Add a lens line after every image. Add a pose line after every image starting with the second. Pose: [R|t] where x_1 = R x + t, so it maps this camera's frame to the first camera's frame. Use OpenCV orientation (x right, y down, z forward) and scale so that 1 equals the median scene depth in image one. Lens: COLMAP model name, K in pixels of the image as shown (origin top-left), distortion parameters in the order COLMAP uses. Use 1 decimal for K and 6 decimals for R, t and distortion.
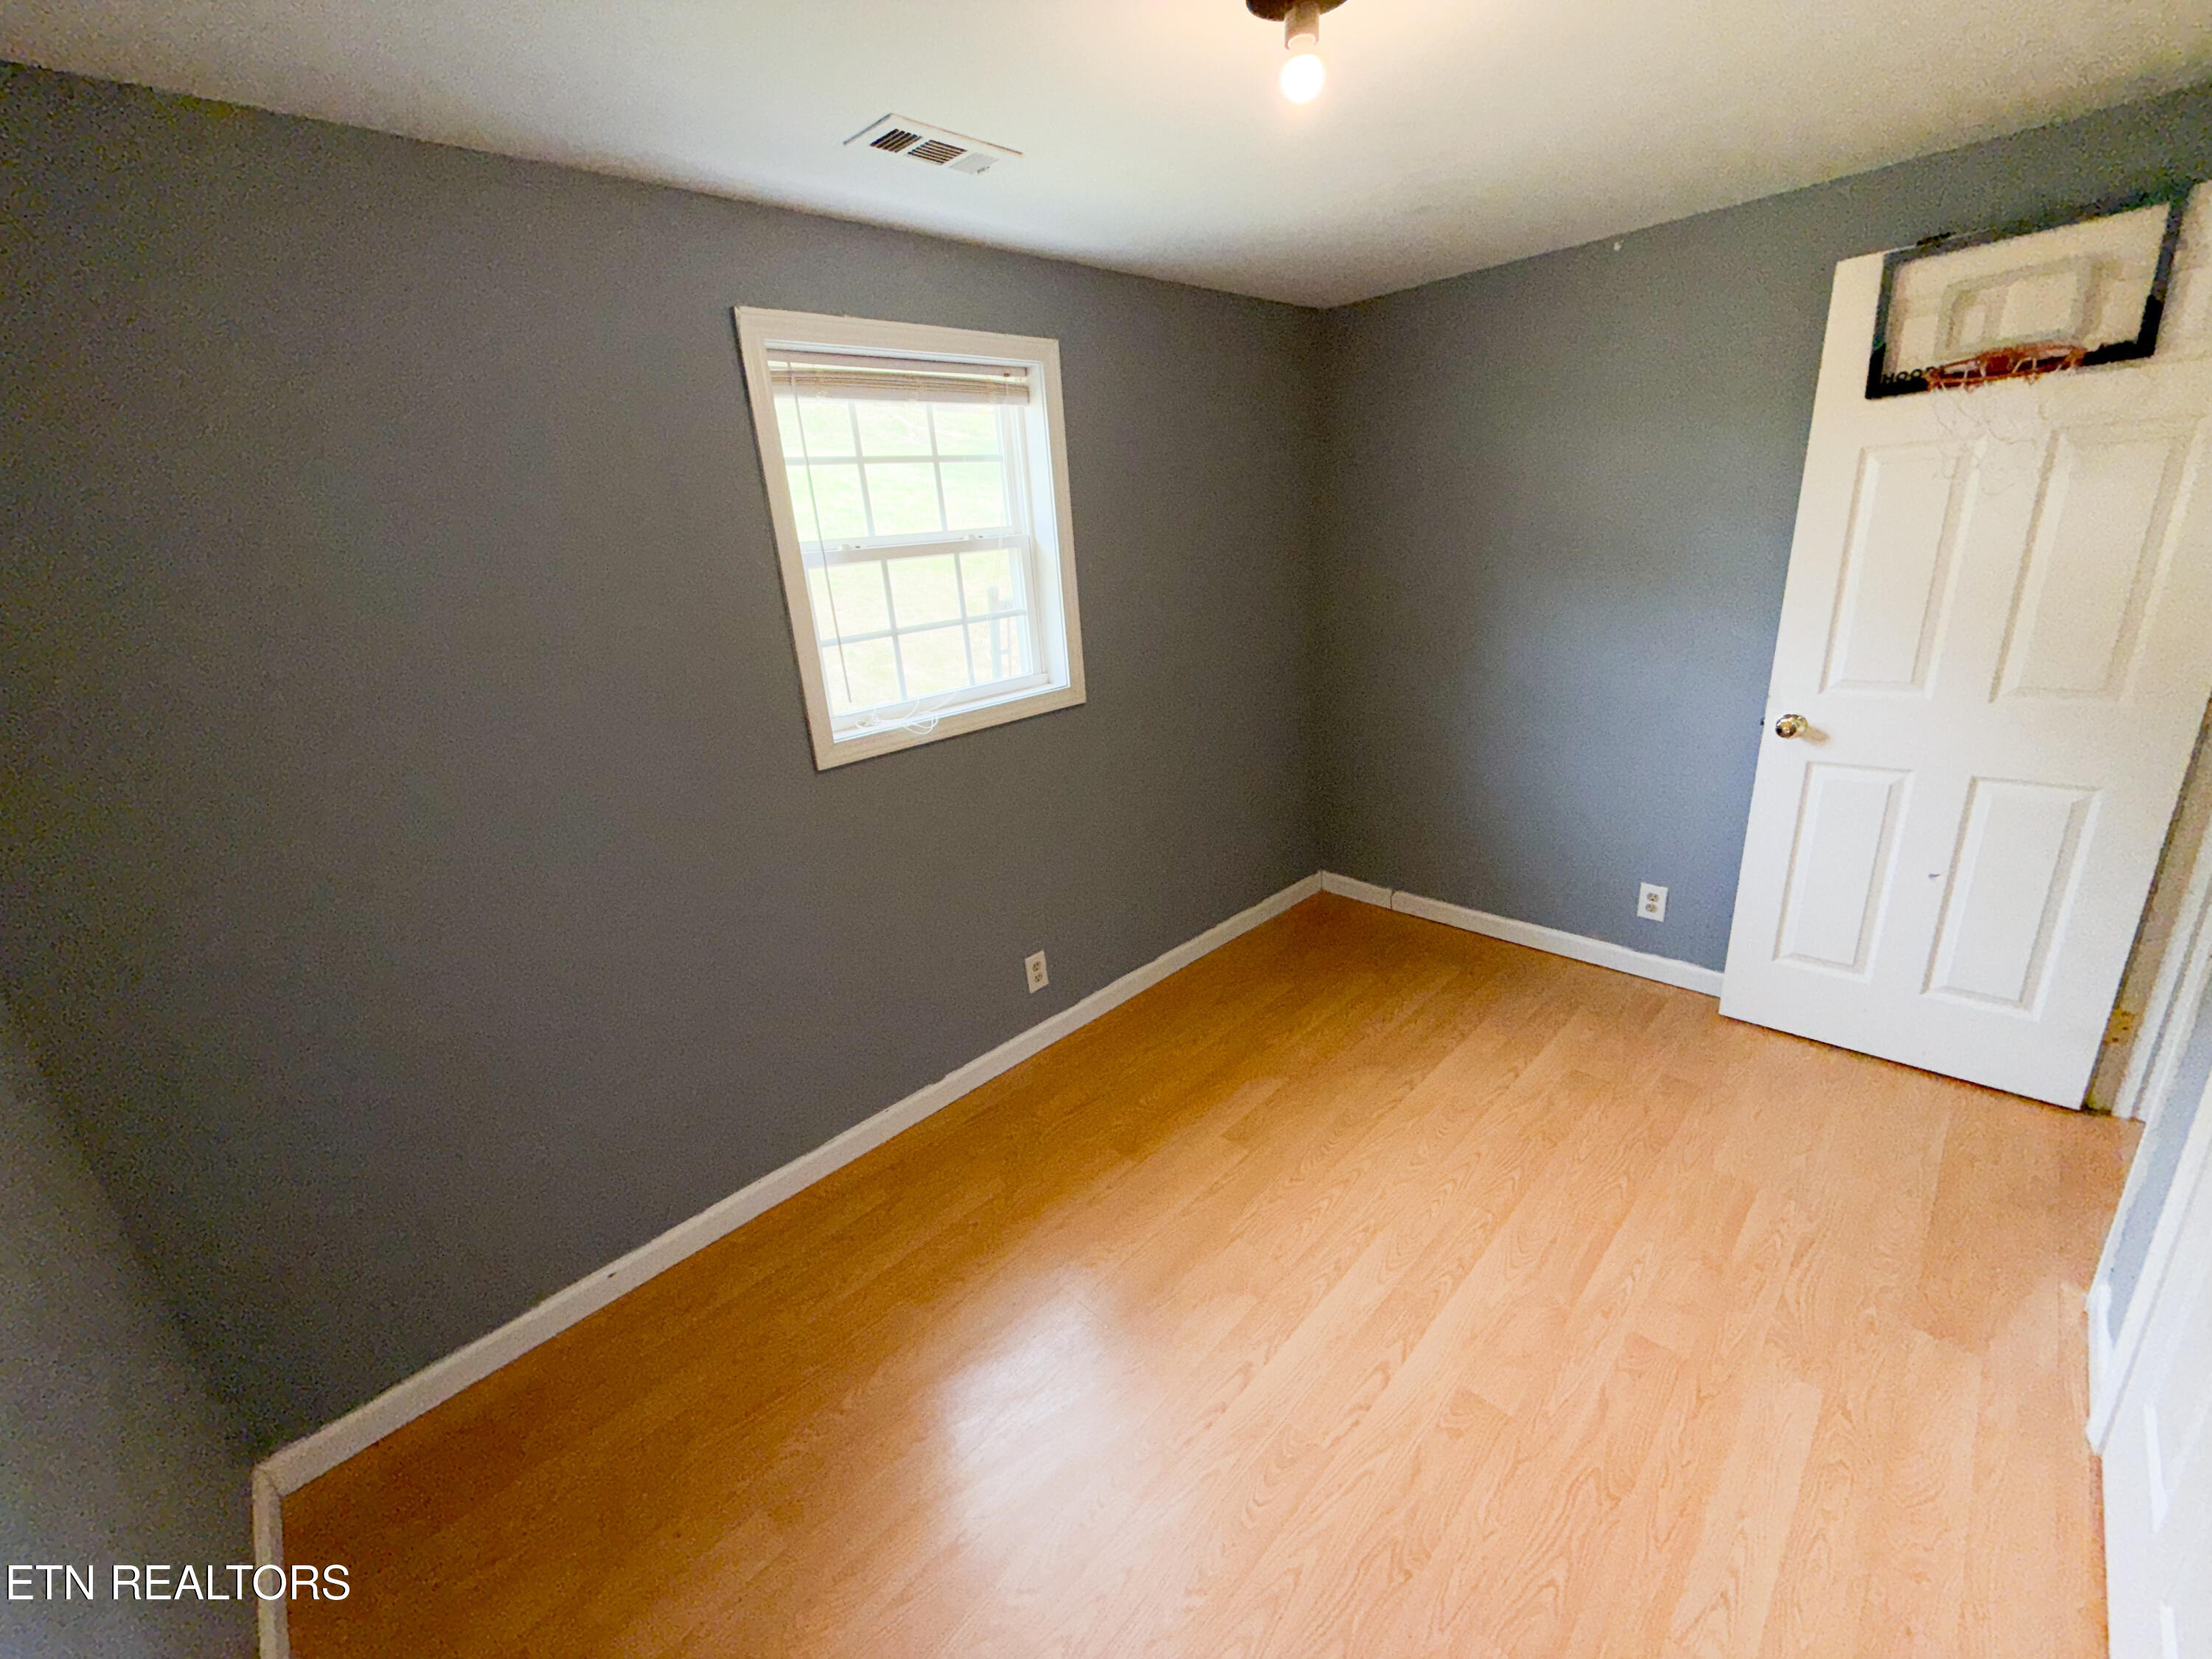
lens RADIAL K [[885.7, 0, 1098.1], [0, 885.7, 825.6], [0, 0, 1]] dist [0.001596, 0.000154]
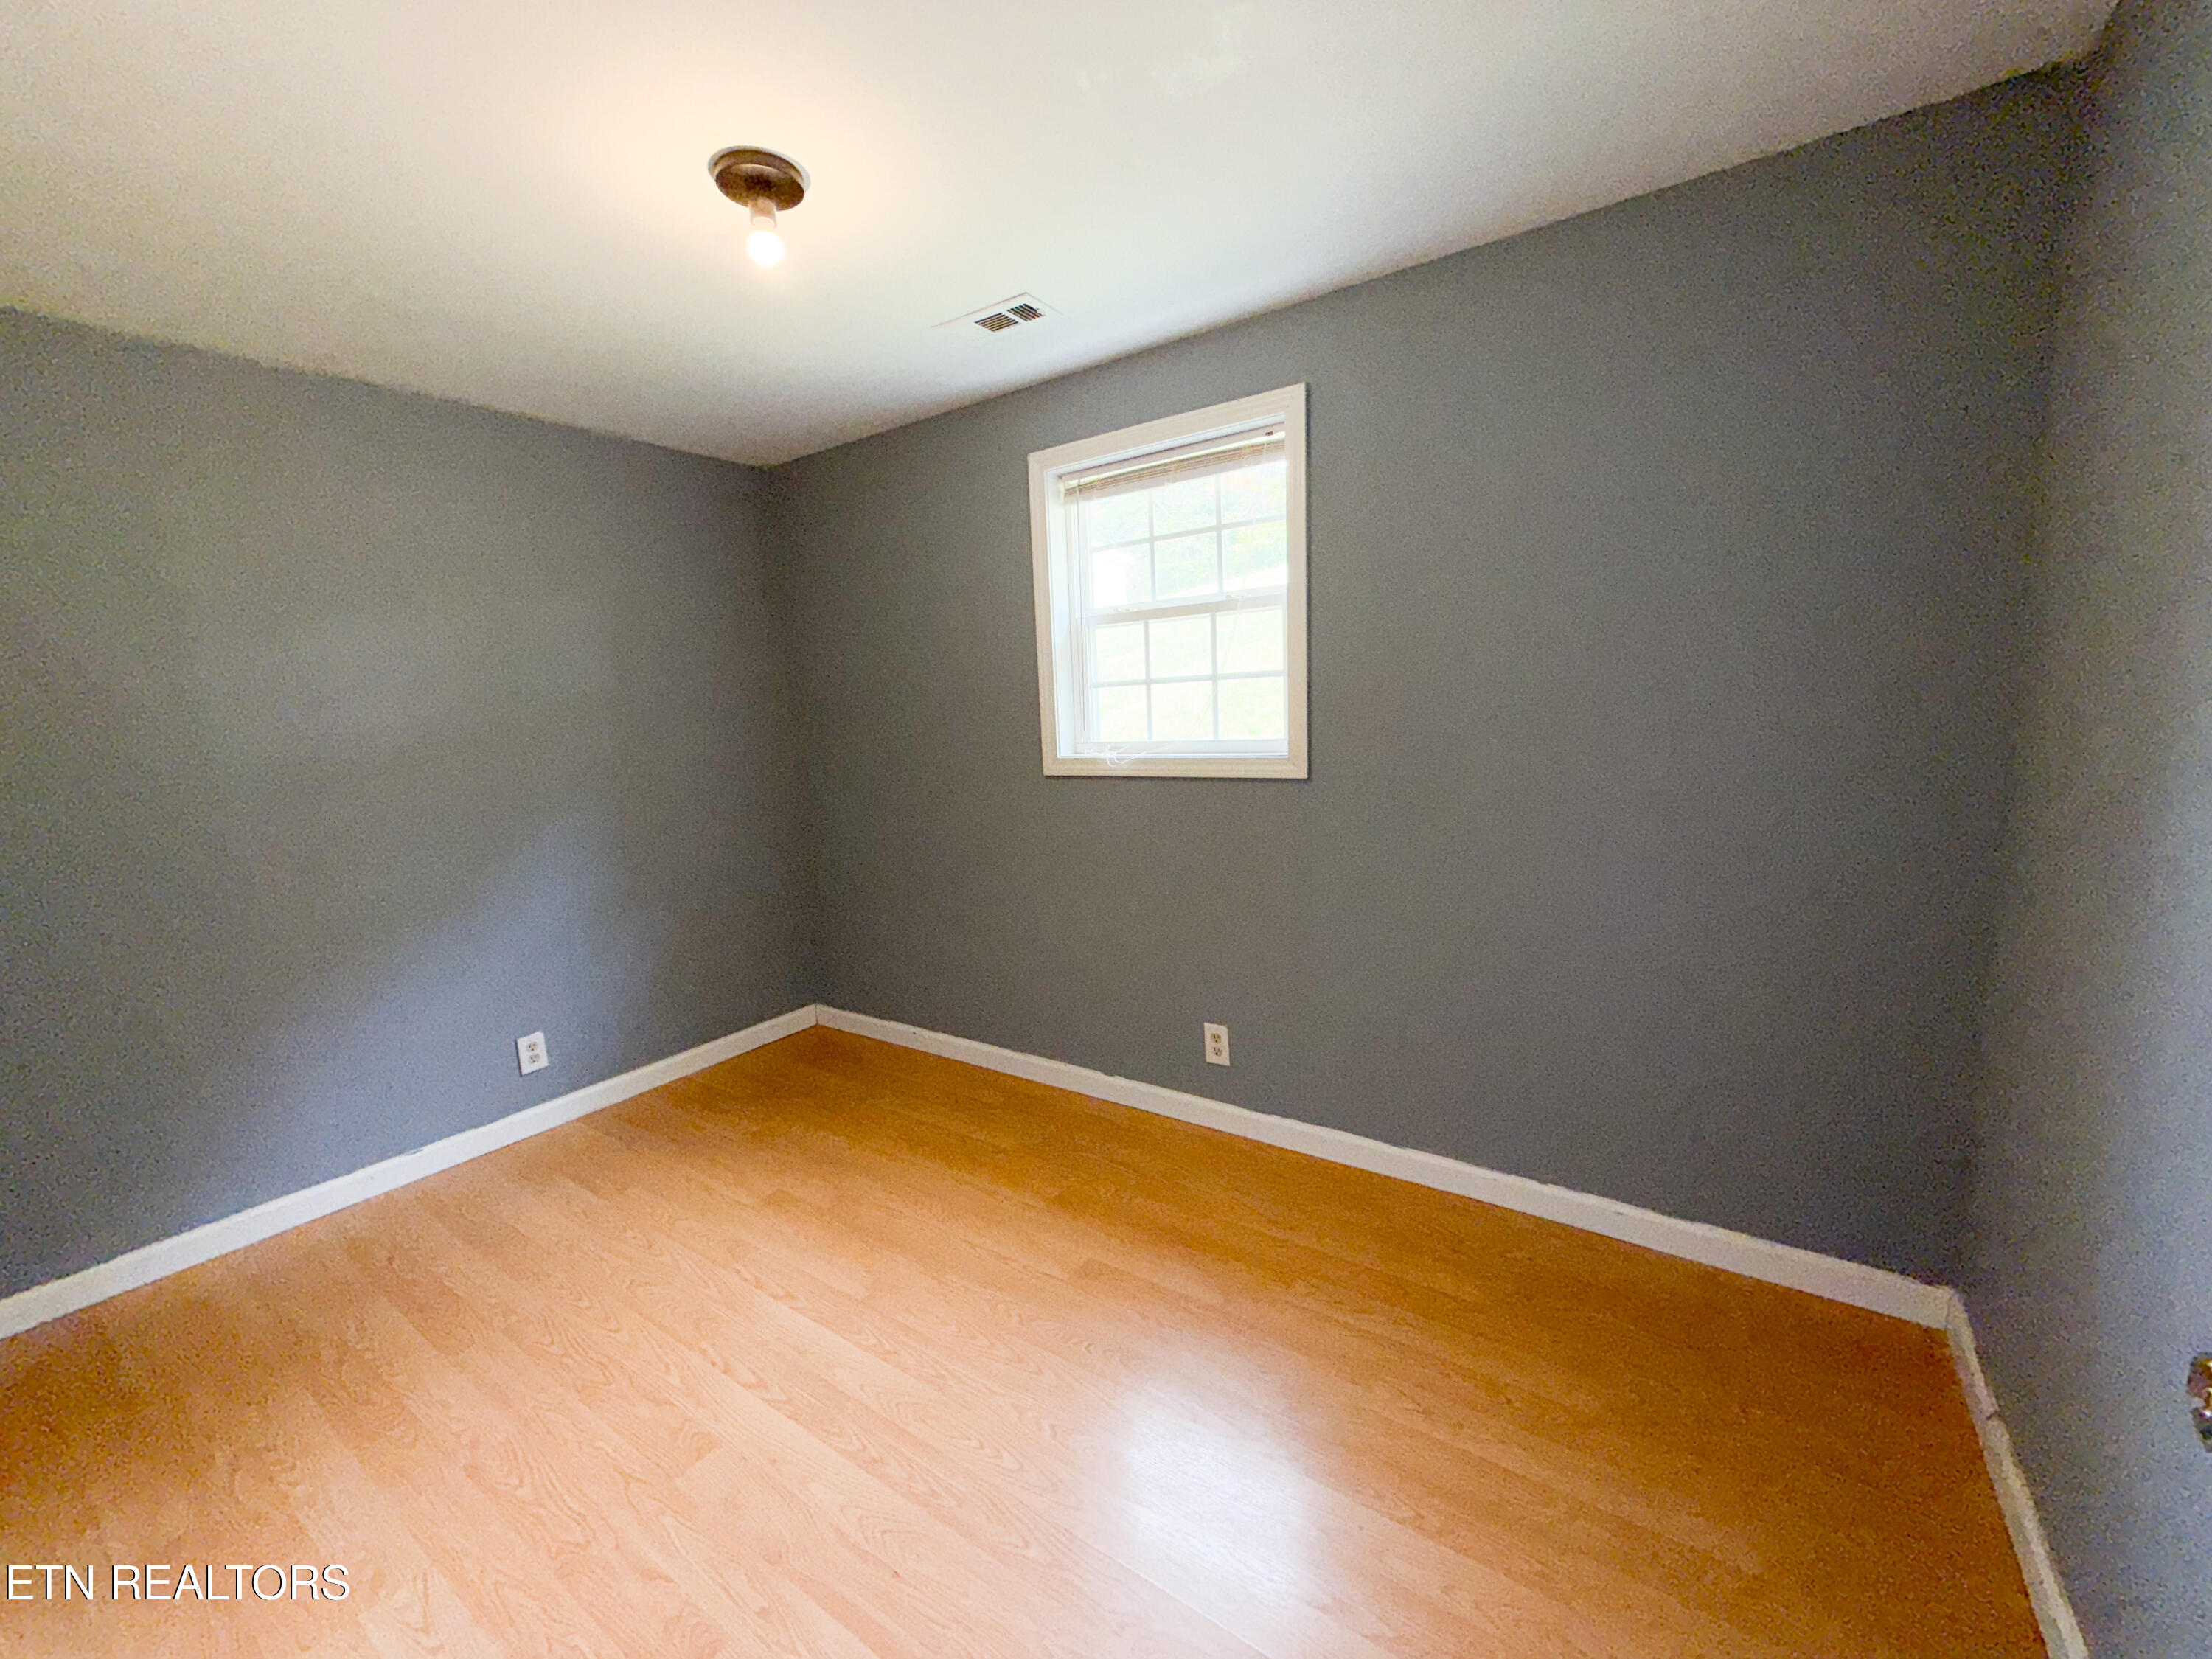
lens RADIAL K [[878.6, 0, 1100.8], [0, 878.6, 830.5], [0, 0, 1]] dist [0.001324, 0.000267]
pose [[0.188432, 0.210745, -0.959208, 0.982112], [-0.281626, 0.947280, 0.152800, -0.208010], [0.940840, 0.241346, 0.237849, 0.772395]]
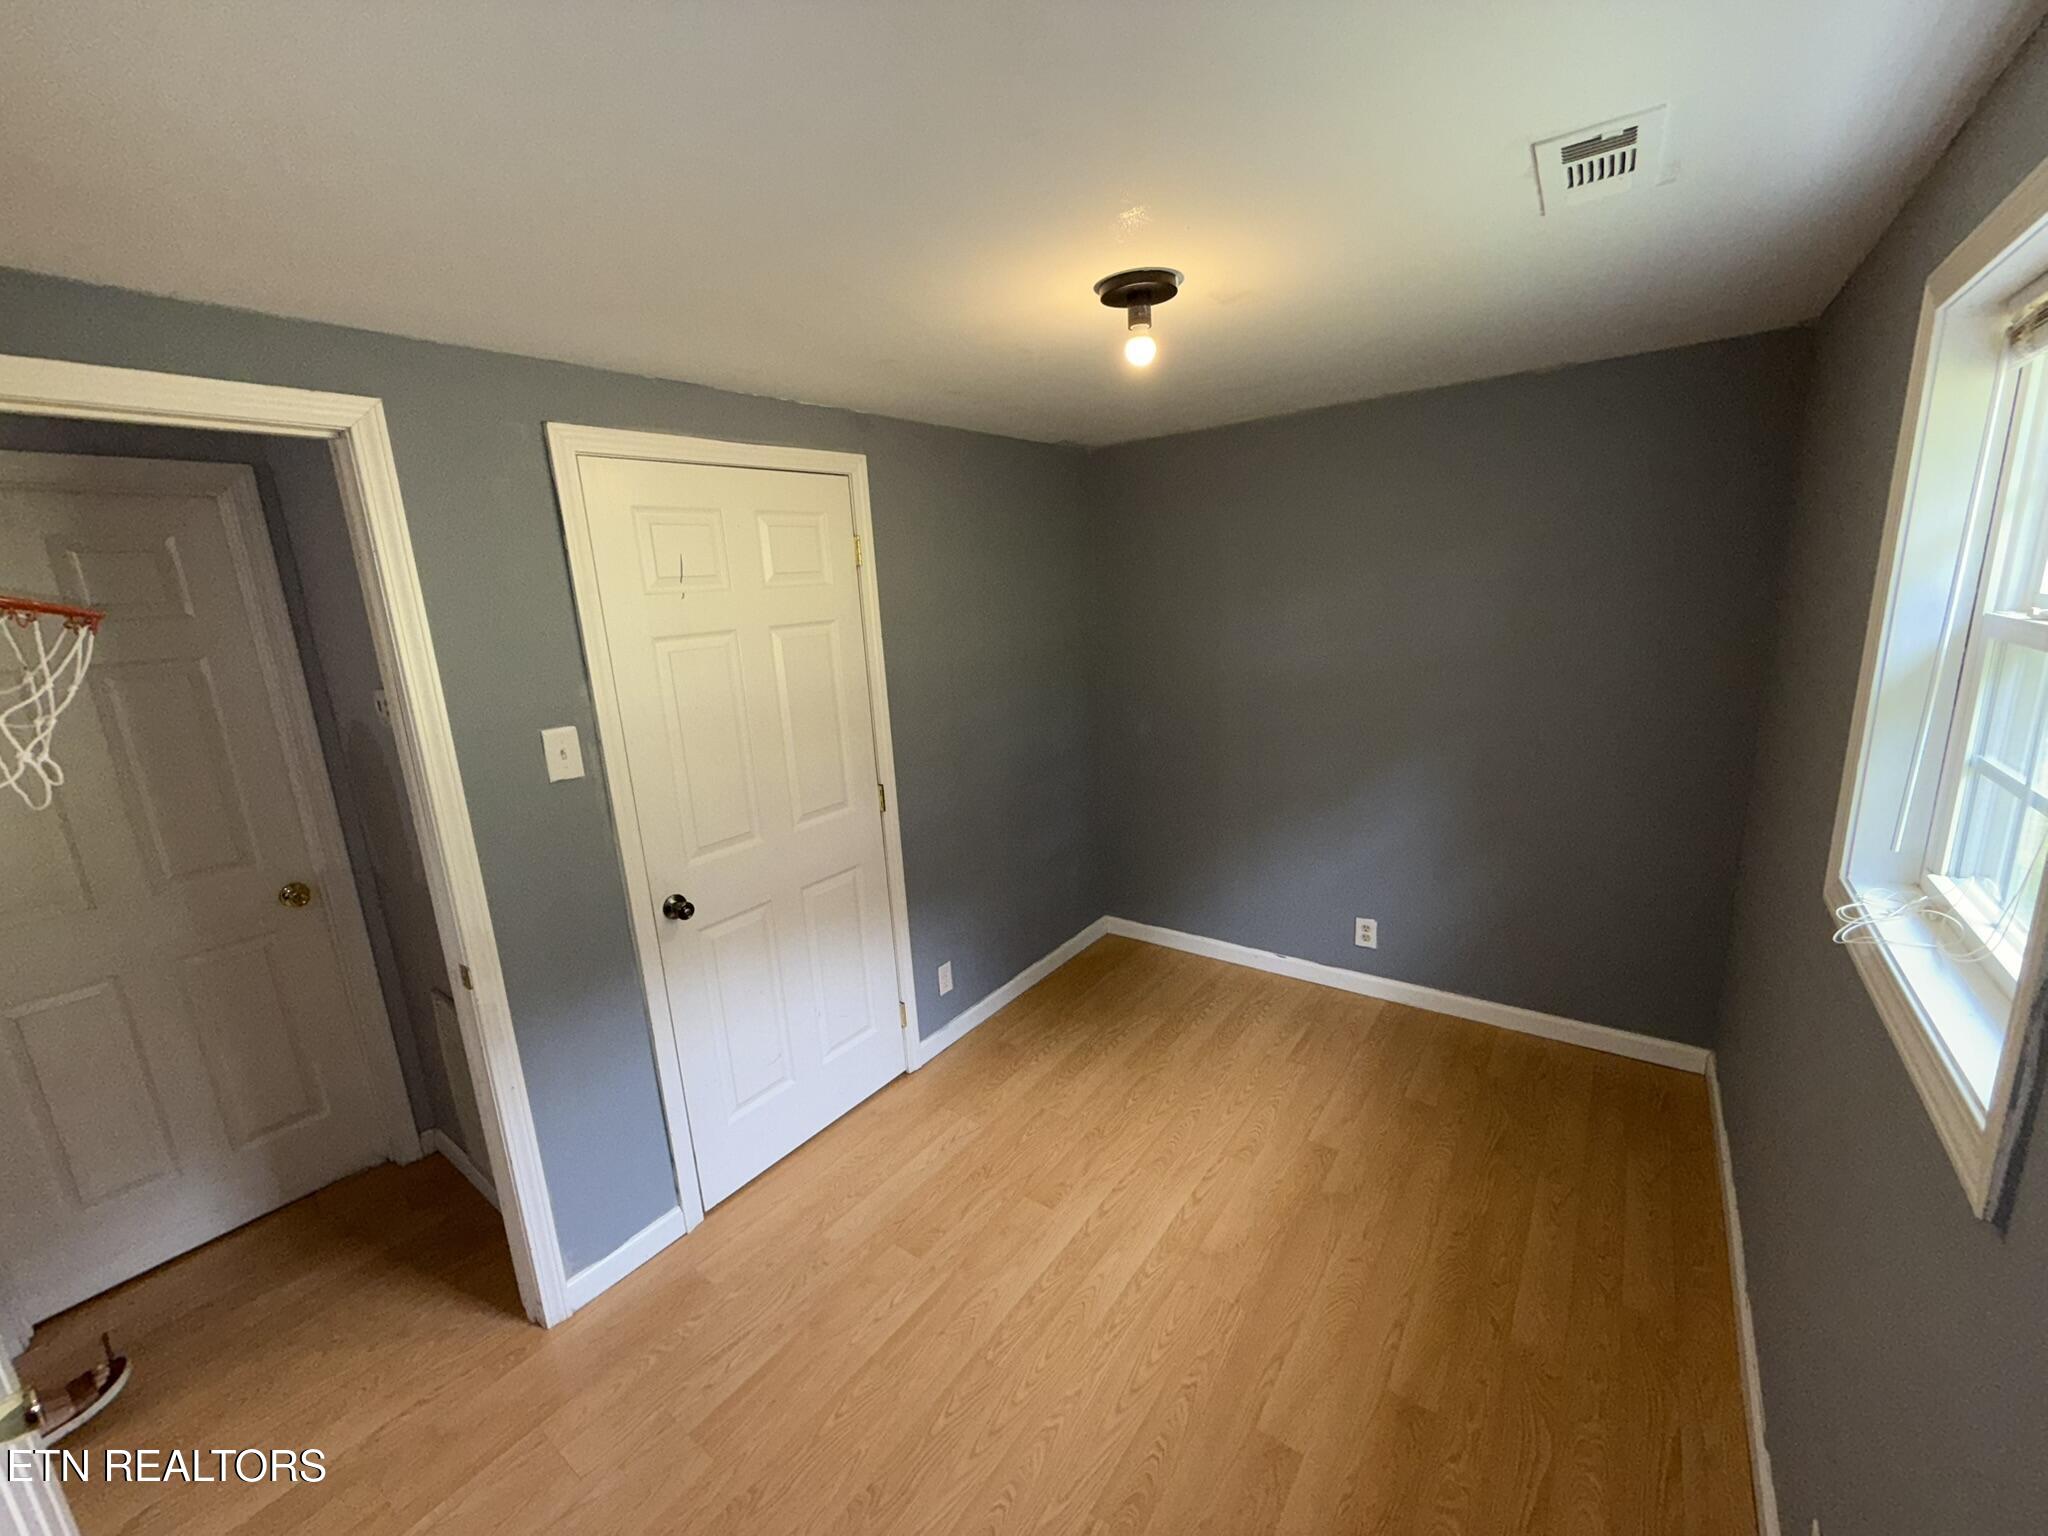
lens RADIAL K [[813.5, 0, 1019.2], [0, 813.5, 769.0], [0, 0, 1]] dist [0.001324, 0.000267]
pose [[-0.978930, 0.165309, -0.119873, 0.390531], [0.079979, 0.850543, 0.519788, -0.546444], [0.187883, 0.499249, -0.845843, 1.369955]]
